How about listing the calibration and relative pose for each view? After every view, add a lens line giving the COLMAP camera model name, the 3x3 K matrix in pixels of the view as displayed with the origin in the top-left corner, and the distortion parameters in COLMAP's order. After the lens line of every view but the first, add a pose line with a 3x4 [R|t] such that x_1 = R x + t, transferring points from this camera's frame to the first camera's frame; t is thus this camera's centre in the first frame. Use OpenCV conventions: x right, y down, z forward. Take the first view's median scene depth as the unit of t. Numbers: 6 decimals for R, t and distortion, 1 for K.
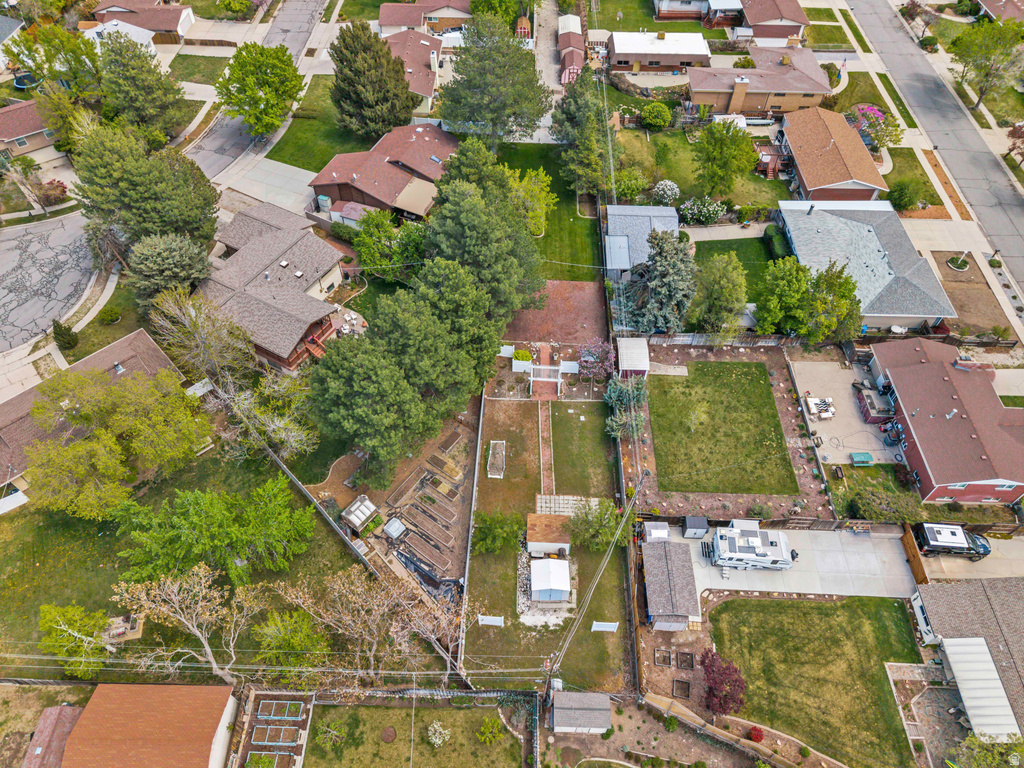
lens RADIAL K [[684.6, 0, 510.1], [0, 684.6, 387.2], [0, 0, 1]] dist [0.020215, -0.020659]
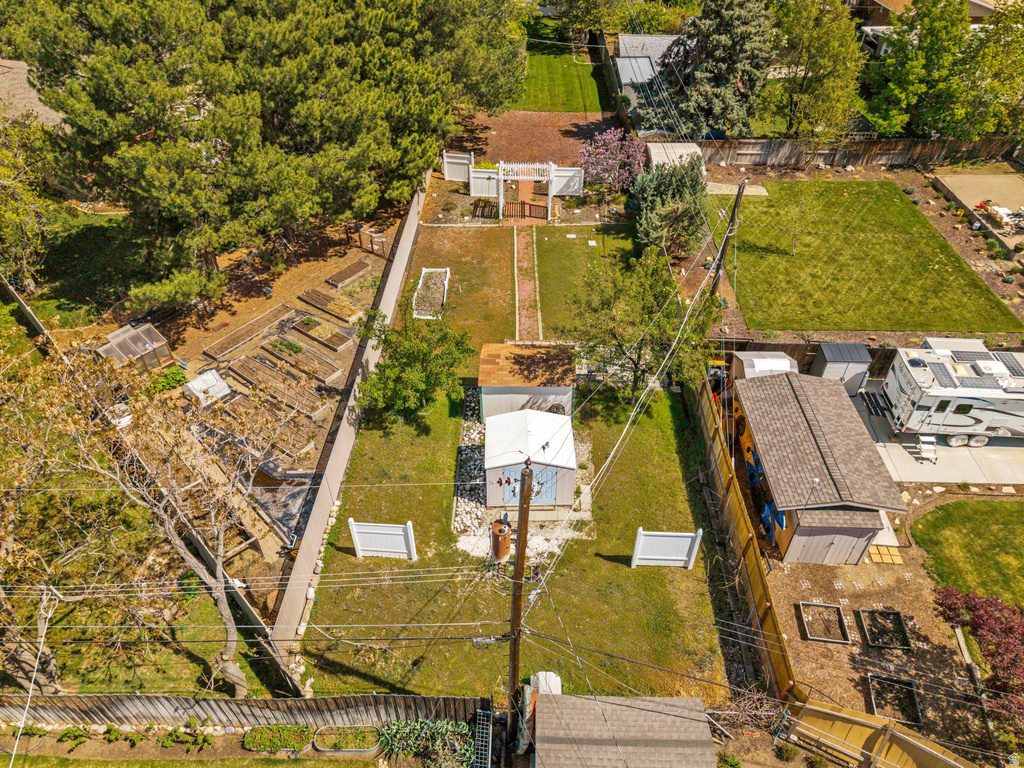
lens RADIAL K [[684.6, 0, 510.1], [0, 684.6, 387.2], [0, 0, 1]] dist [0.020215, -0.020659]
pose [[0.999955, -0.009464, -0.000651, 0.040846], [0.009197, 0.983939, -0.178269, 0.274464], [0.002328, 0.178255, 0.983982, 0.496280]]
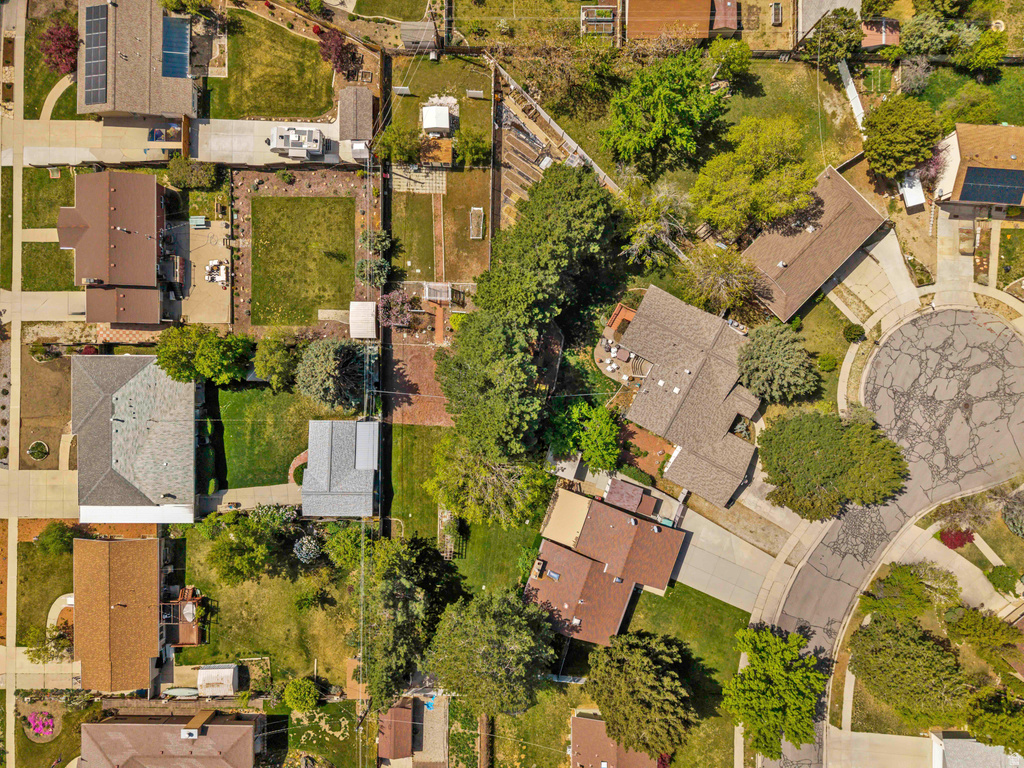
lens RADIAL K [[684.6, 0, 510.1], [0, 684.6, 387.2], [0, 0, 1]] dist [0.020215, -0.020659]
pose [[-0.999675, 0.023856, -0.008957, -0.065292], [-0.024227, -0.780763, 0.624357, -0.968159], [0.007901, 0.624372, 0.781087, 0.173414]]
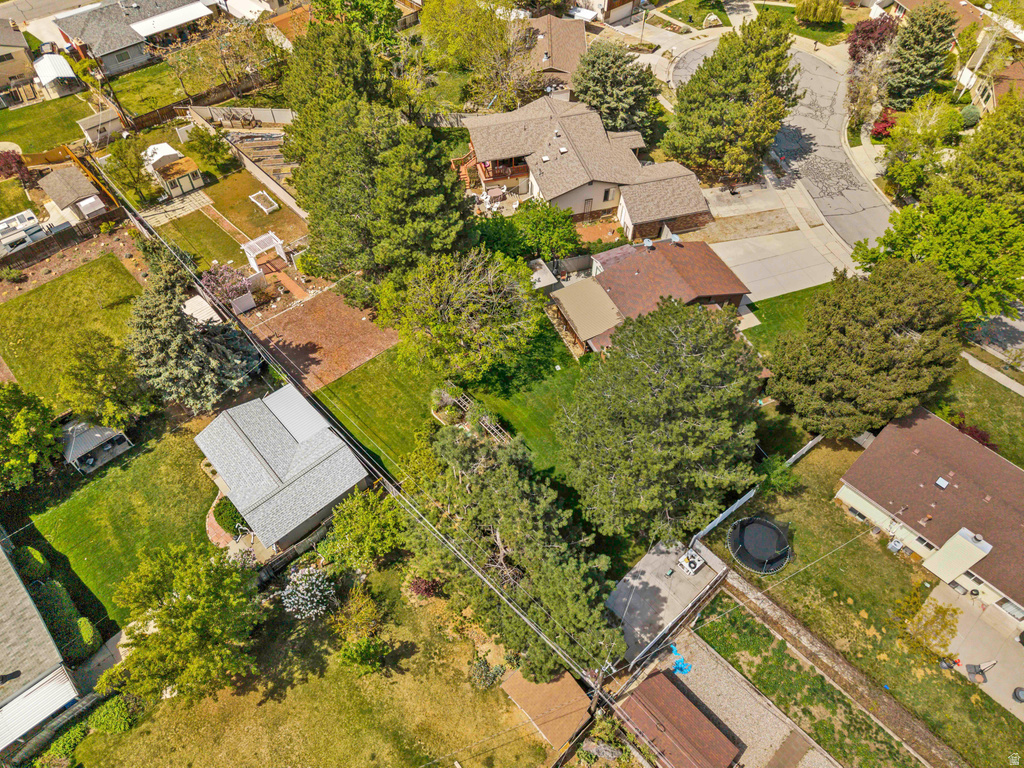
lens RADIAL K [[684.6, 0, 510.1], [0, 684.6, 387.2], [0, 0, 1]] dist [0.020215, -0.020659]
pose [[-0.707613, 0.558148, -0.433306, 0.352149], [-0.555688, -0.060790, 0.829165, -1.071400], [0.436456, 0.827511, 0.353172, 1.038914]]
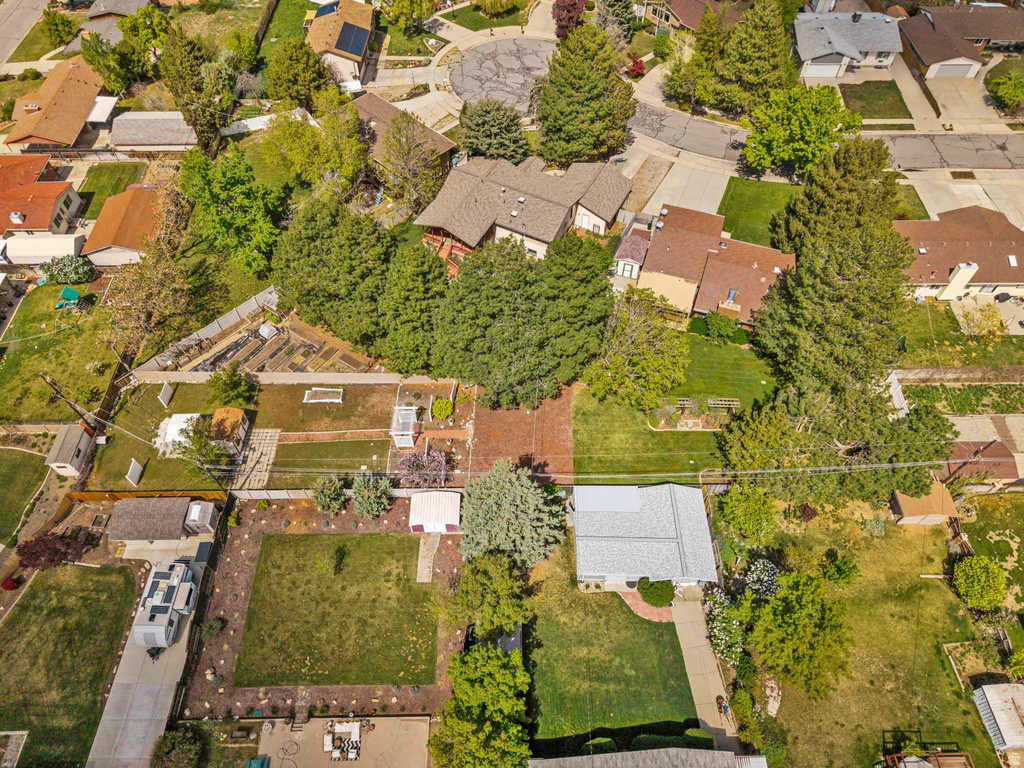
lens RADIAL K [[684.6, 0, 510.1], [0, 684.6, 387.2], [0, 0, 1]] dist [0.020215, -0.020659]
pose [[0.038321, 0.813857, -0.579801, 0.611363], [-0.780814, 0.386475, 0.490883, -0.664471], [0.623587, 0.433906, 0.650281, 0.479267]]
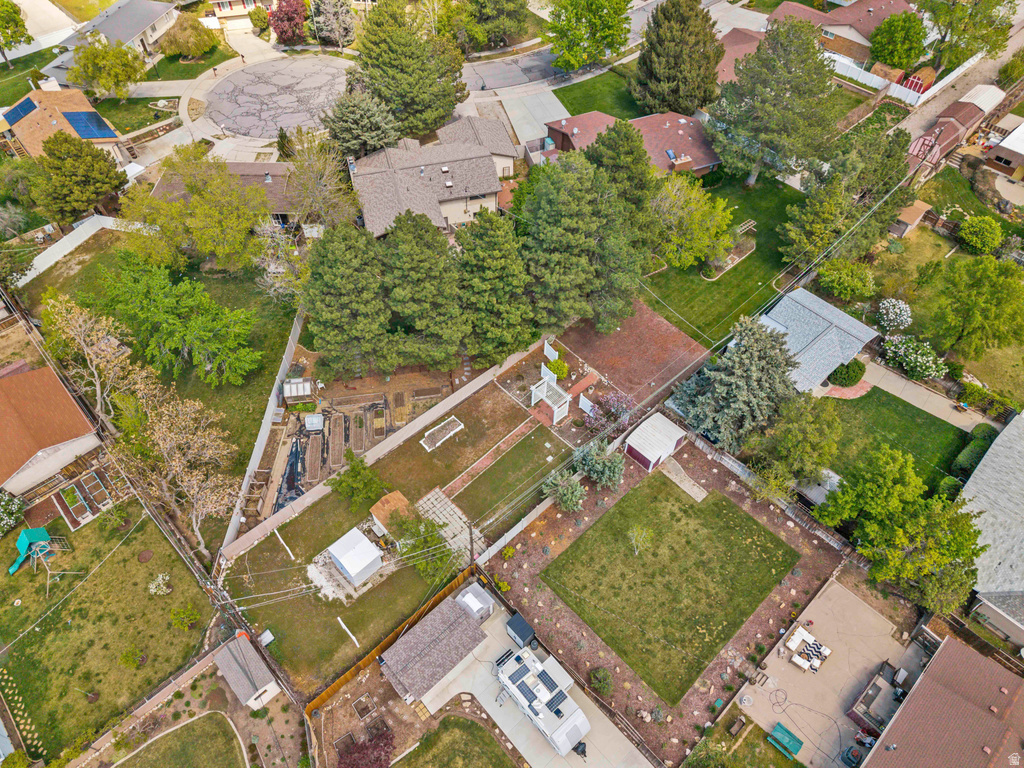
lens RADIAL K [[684.6, 0, 510.1], [0, 684.6, 387.2], [0, 0, 1]] dist [0.020215, -0.020659]
pose [[0.705128, 0.551890, -0.445210, 0.424877], [-0.552976, 0.821018, 0.141940, -0.128892], [0.443860, 0.146105, 0.884105, 0.218754]]
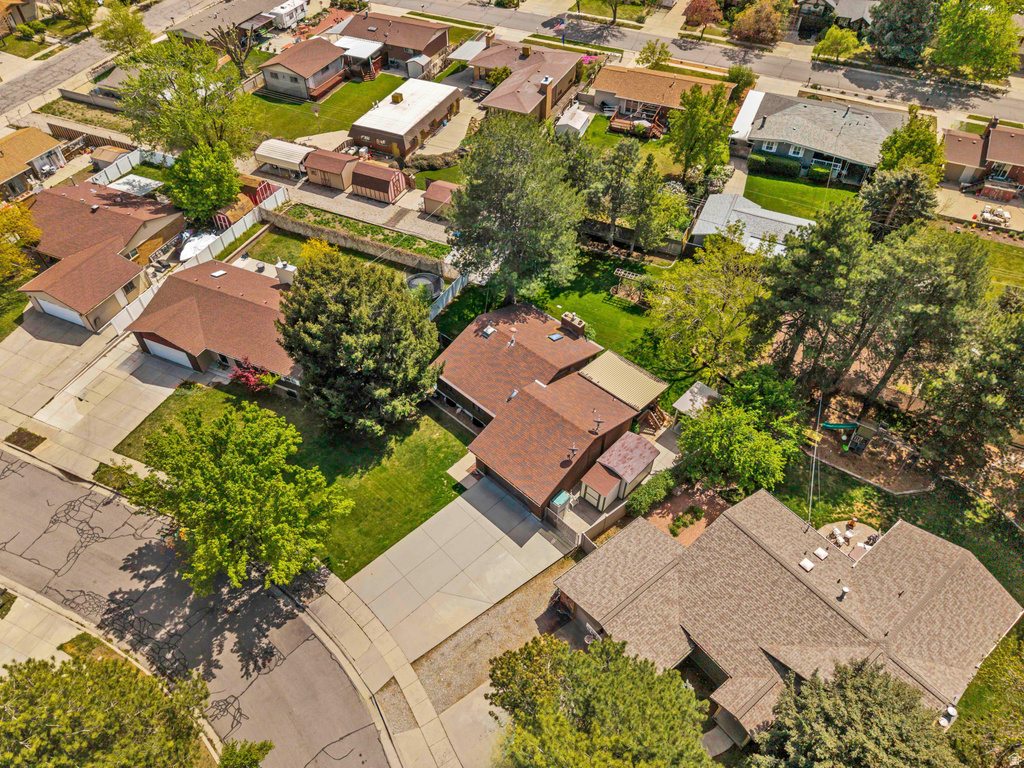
lens RADIAL K [[684.6, 0, 510.1], [0, 684.6, 387.2], [0, 0, 1]] dist [0.020215, -0.020659]
pose [[0.378004, -0.681944, 0.626152, -0.779779], [0.723686, 0.639461, 0.259554, -0.689368], [-0.577401, 0.355025, 0.735232, 0.768381]]
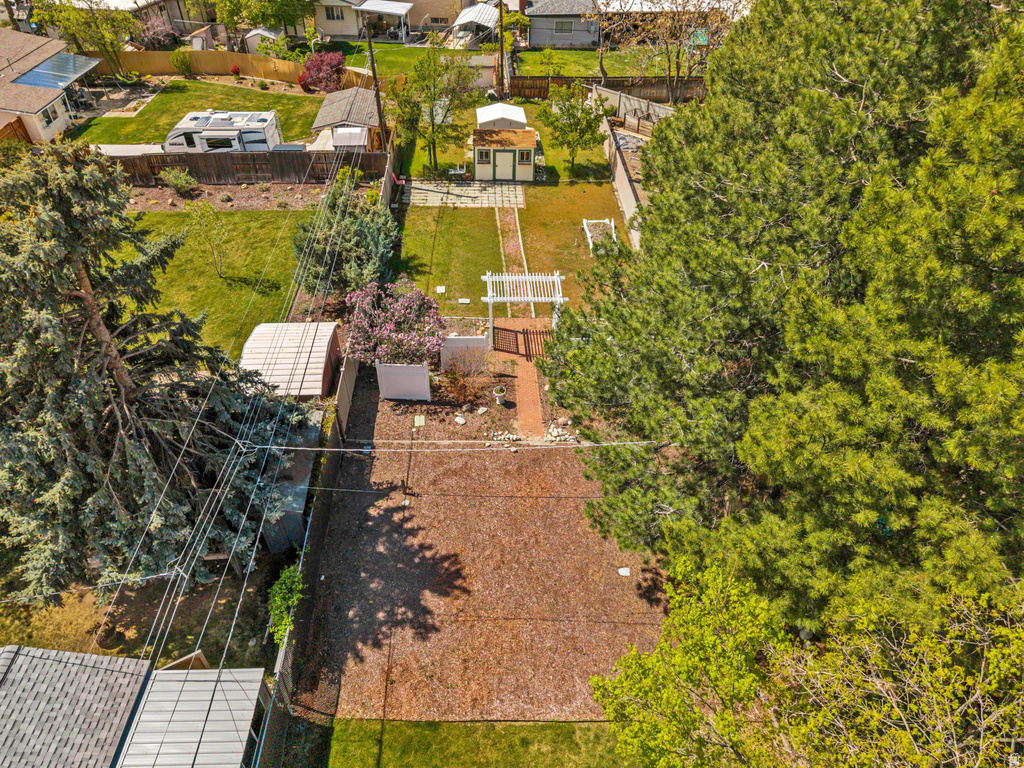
lens RADIAL K [[684.6, 0, 510.1], [0, 684.6, 387.2], [0, 0, 1]] dist [0.020215, -0.020659]
pose [[-0.997294, 0.041605, -0.060617, 0.094579], [-0.062334, -0.041300, 0.997200, -0.461829], [0.038985, 0.998280, 0.043782, 1.106660]]
